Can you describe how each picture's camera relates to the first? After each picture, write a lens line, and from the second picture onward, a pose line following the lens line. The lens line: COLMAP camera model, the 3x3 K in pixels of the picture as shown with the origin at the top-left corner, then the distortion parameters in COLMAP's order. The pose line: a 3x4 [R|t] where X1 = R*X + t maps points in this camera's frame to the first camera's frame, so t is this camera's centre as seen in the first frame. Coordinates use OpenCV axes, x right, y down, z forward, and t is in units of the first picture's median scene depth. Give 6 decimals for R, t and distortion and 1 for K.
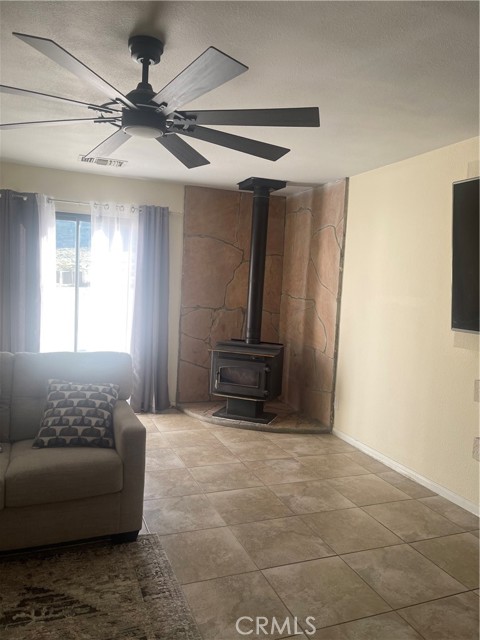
lens RADIAL K [[487.7, 0, 240.0], [0, 487.7, 320.0], [0, 0, 1]] dist [0.056576, -0.073747]
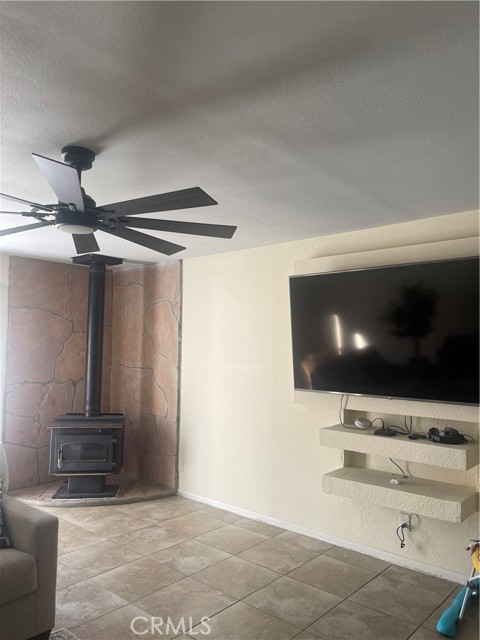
lens RADIAL K [[487.7, 0, 240.0], [0, 487.7, 320.0], [0, 0, 1]] dist [0.056576, -0.073747]
pose [[0.887394, -0.008862, 0.460926, -0.180511], [0.064185, 0.992453, -0.104491, -0.023882], [-0.456522, 0.122309, 0.881265, -0.042232]]
